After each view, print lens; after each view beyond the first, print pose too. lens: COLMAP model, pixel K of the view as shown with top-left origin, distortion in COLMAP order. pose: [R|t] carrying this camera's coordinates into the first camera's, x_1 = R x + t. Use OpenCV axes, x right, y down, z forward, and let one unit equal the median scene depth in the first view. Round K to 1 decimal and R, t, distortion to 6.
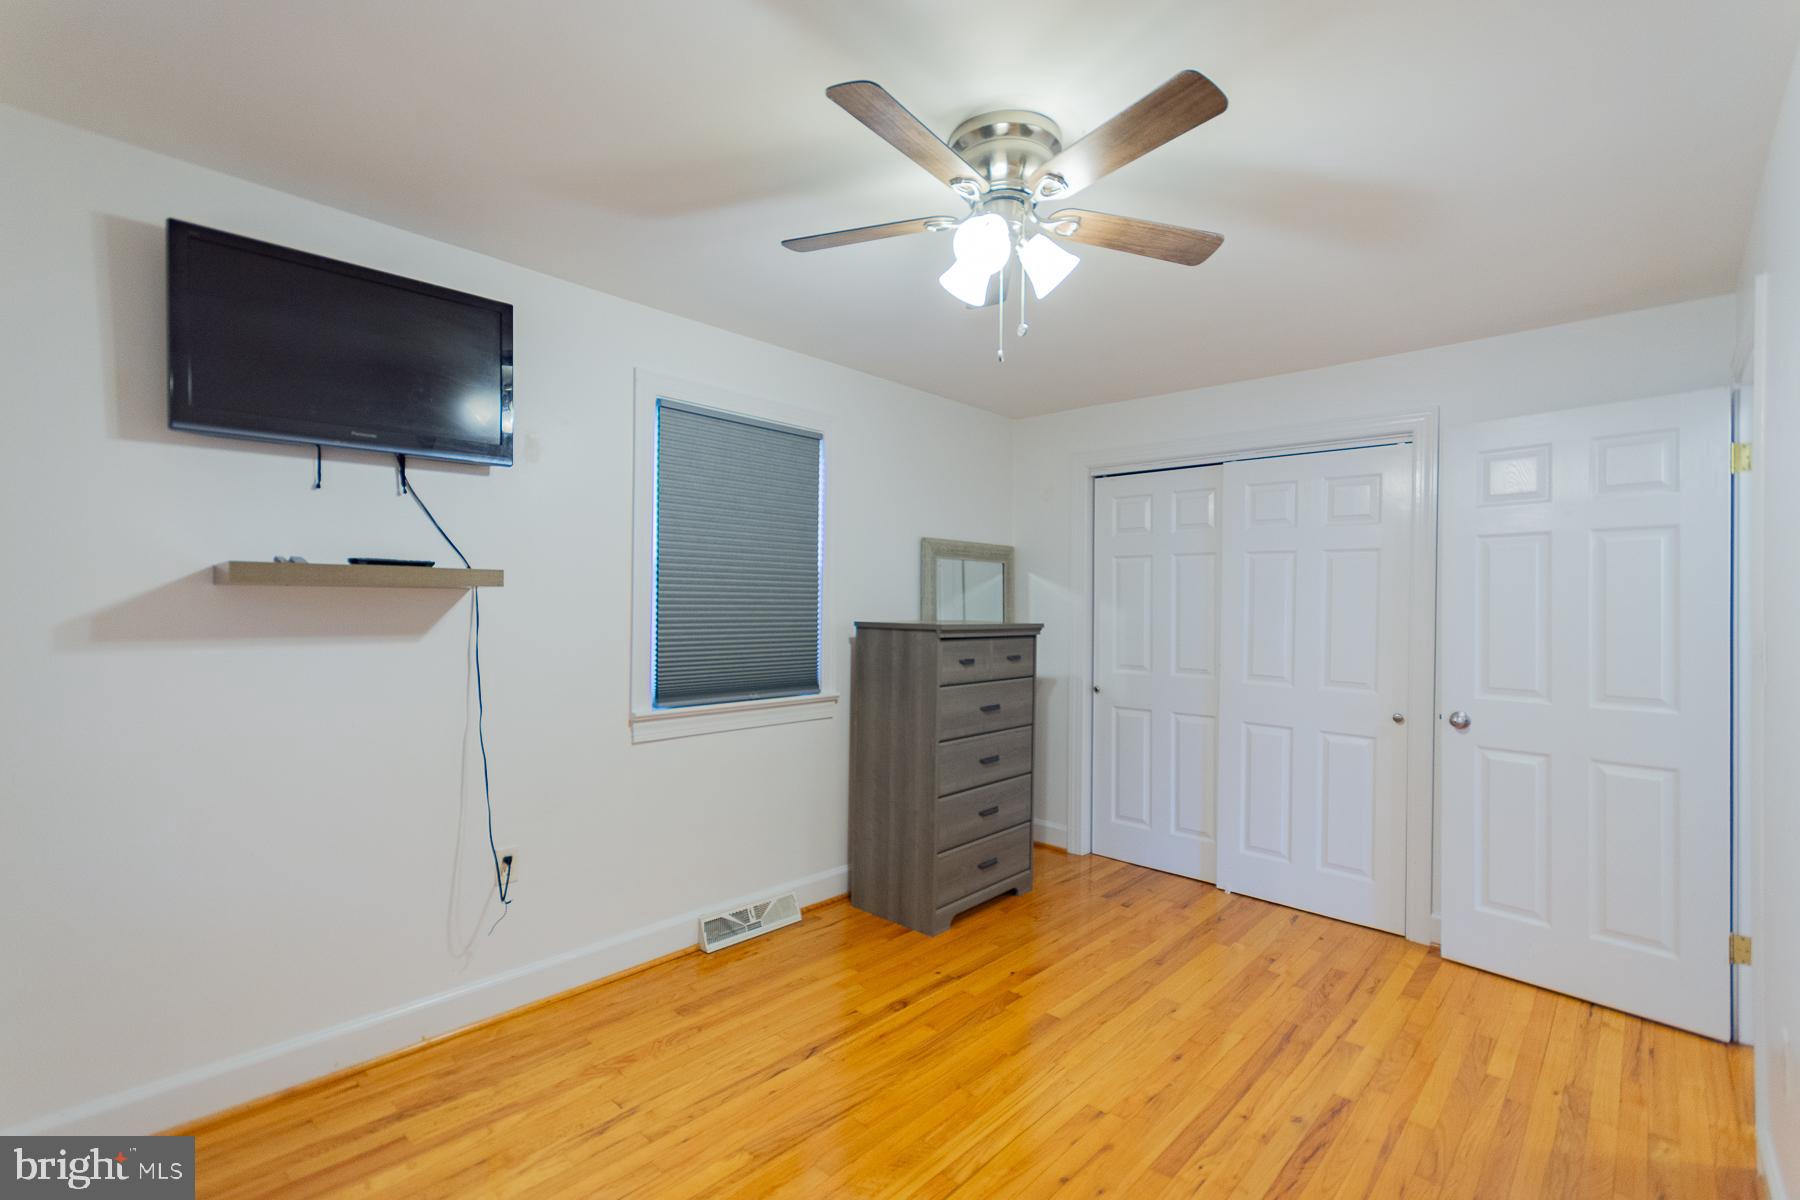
lens RADIAL K [[799.1, 0, 900.0], [0, 799.1, 600.0], [0, 0, 1]] dist [0.004571, 0.000048]
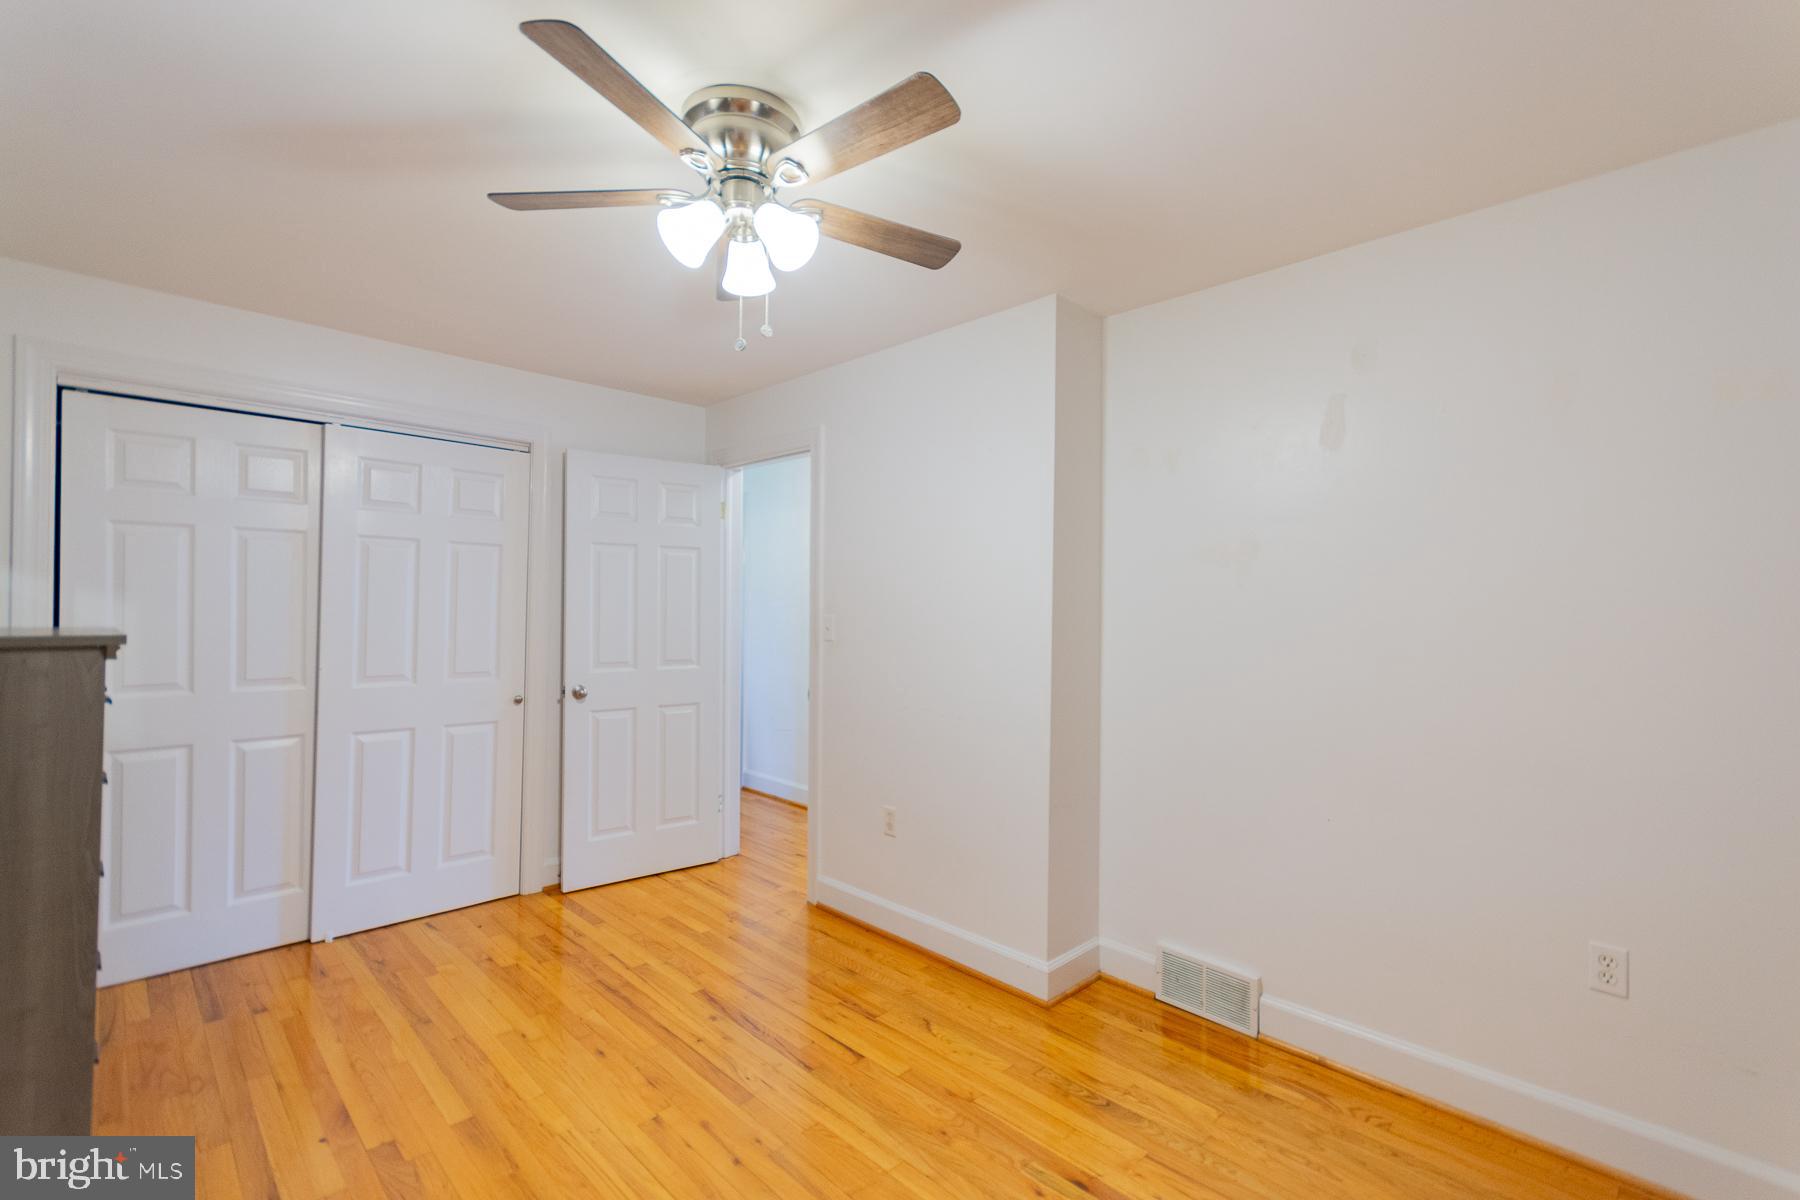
lens RADIAL K [[806.9, 0, 894.9], [0, 806.9, 601.9], [0, 0, 1]] dist [0.002929, -0.000489]
pose [[0.031384, -0.010892, 0.999448, -0.544286], [-0.014601, 0.999829, 0.011355, -0.008862], [-0.999401, -0.014949, 0.031219, 0.511761]]
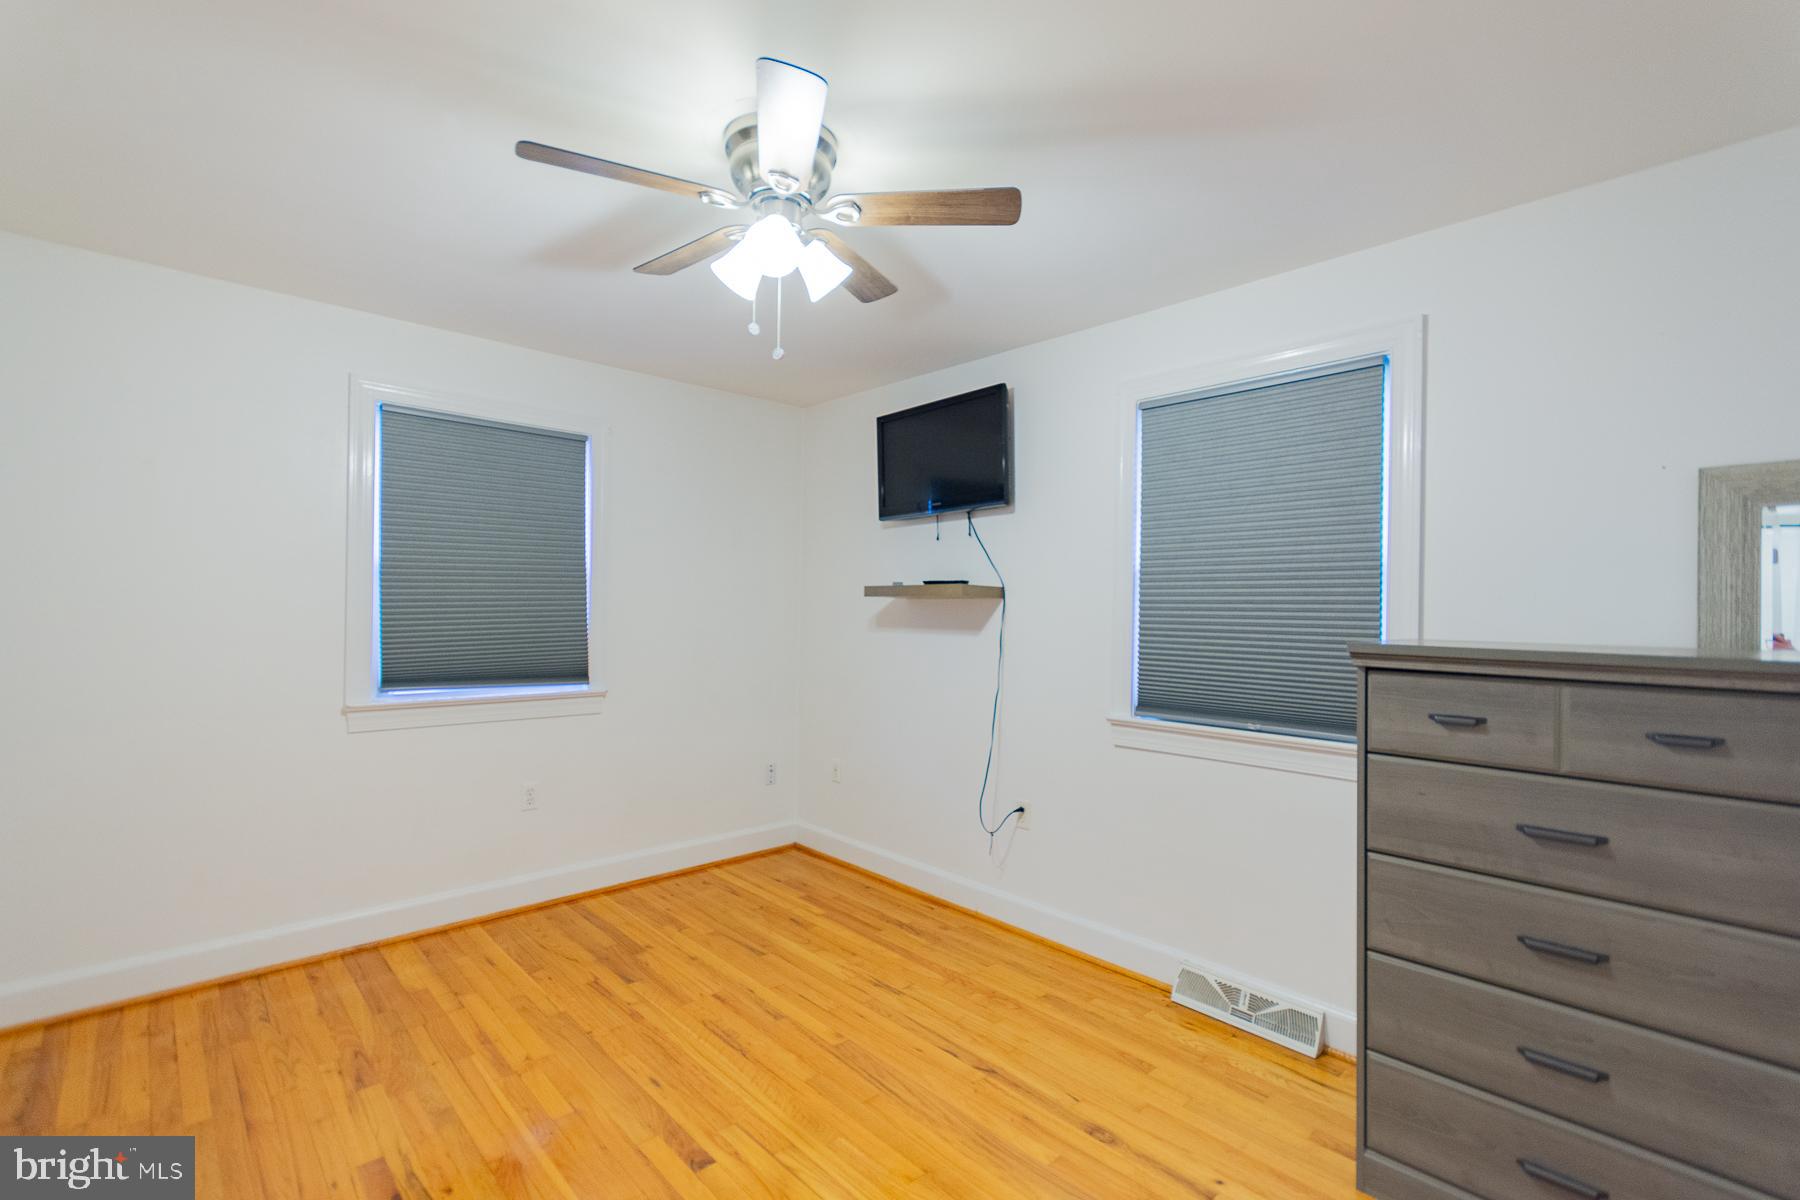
lens RADIAL K [[802.7, 0, 890.1], [0, 802.7, 598.8], [0, 0, 1]] dist [0.011289, -0.000702]
pose [[-0.070383, -0.022915, -0.997257, 0.739668], [-0.009703, 0.999705, -0.022286, 0.016740], [0.997473, 0.008108, -0.070584, 0.797262]]
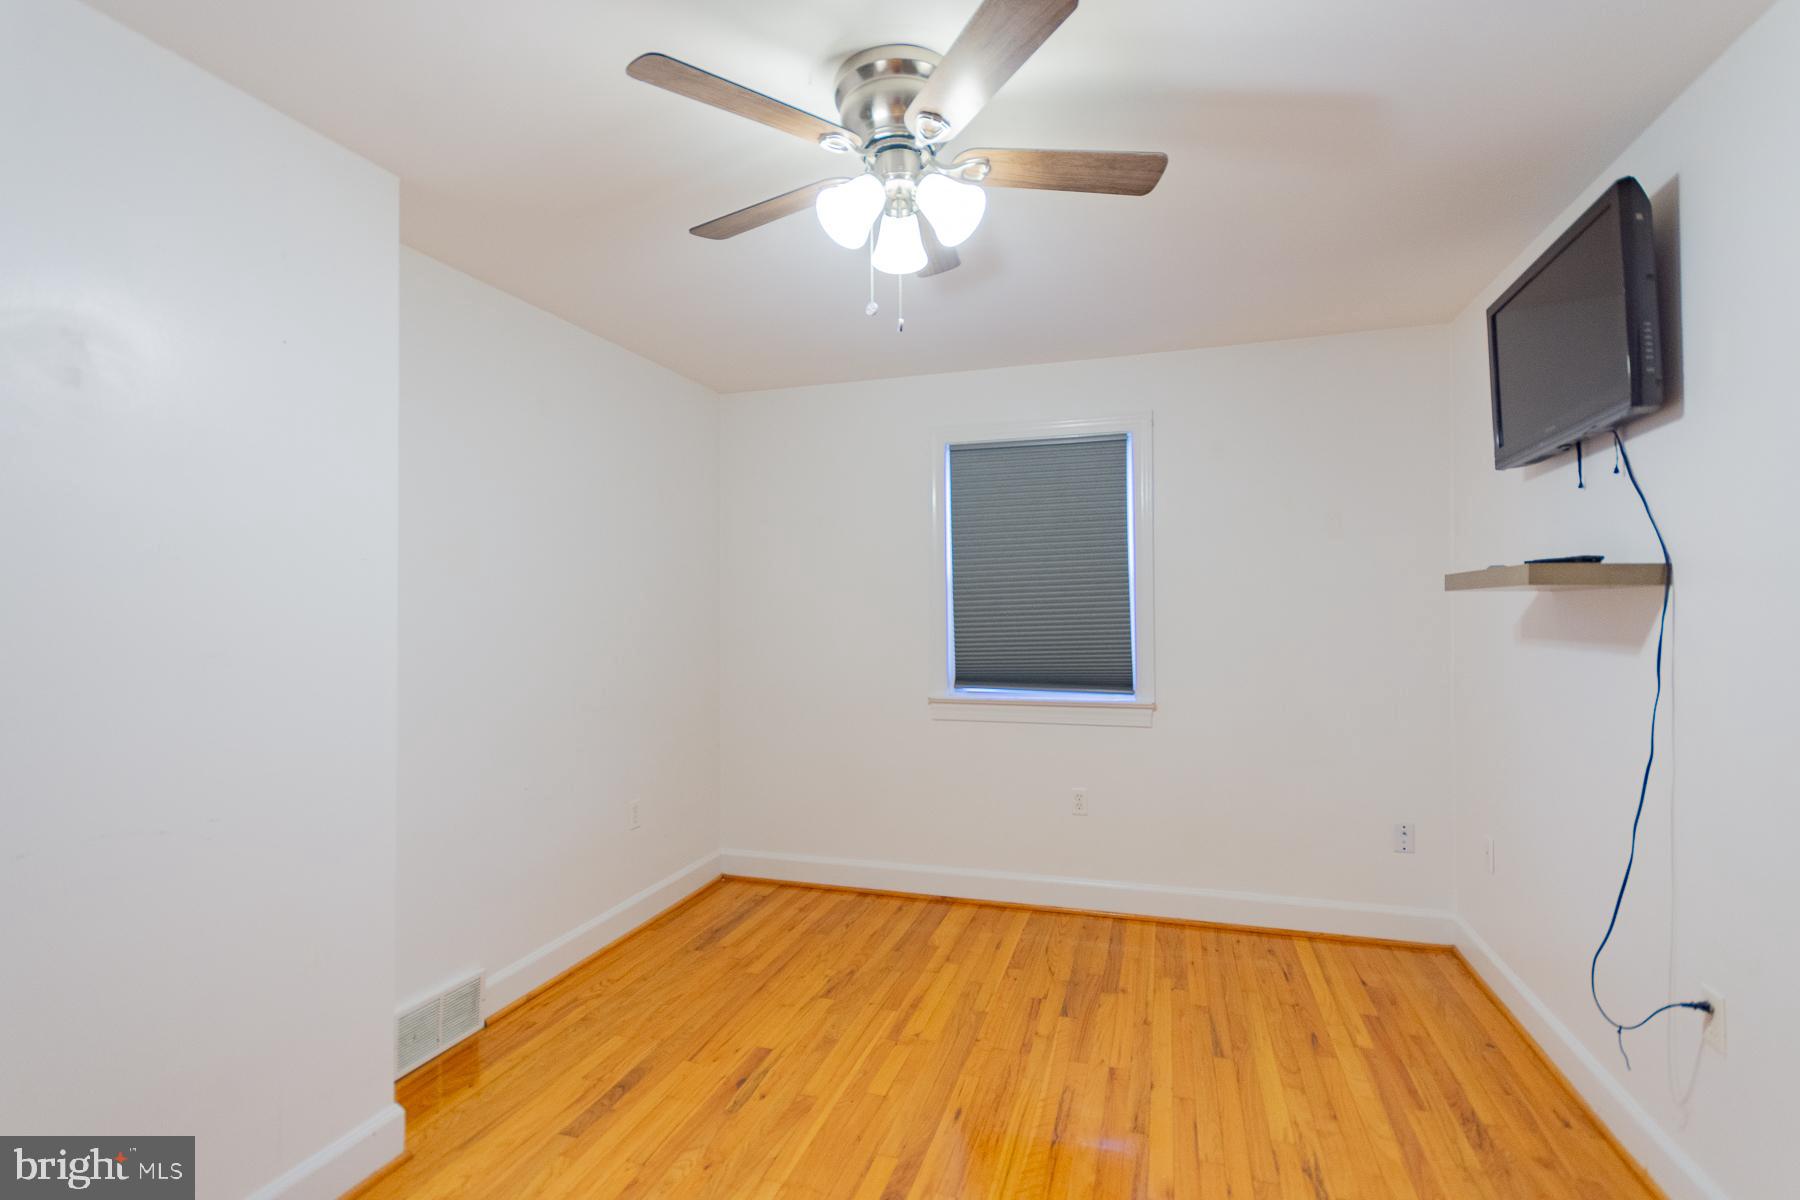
lens RADIAL K [[815.8, 0, 907.2], [0, 815.8, 599.9], [0, 0, 1]] dist [0.011583, -0.000048]
pose [[-0.894983, -0.011190, -0.445961, 0.343043], [-0.000706, 0.999720, -0.023668, 0.014926], [0.446101, -0.020867, -0.894740, 1.188393]]
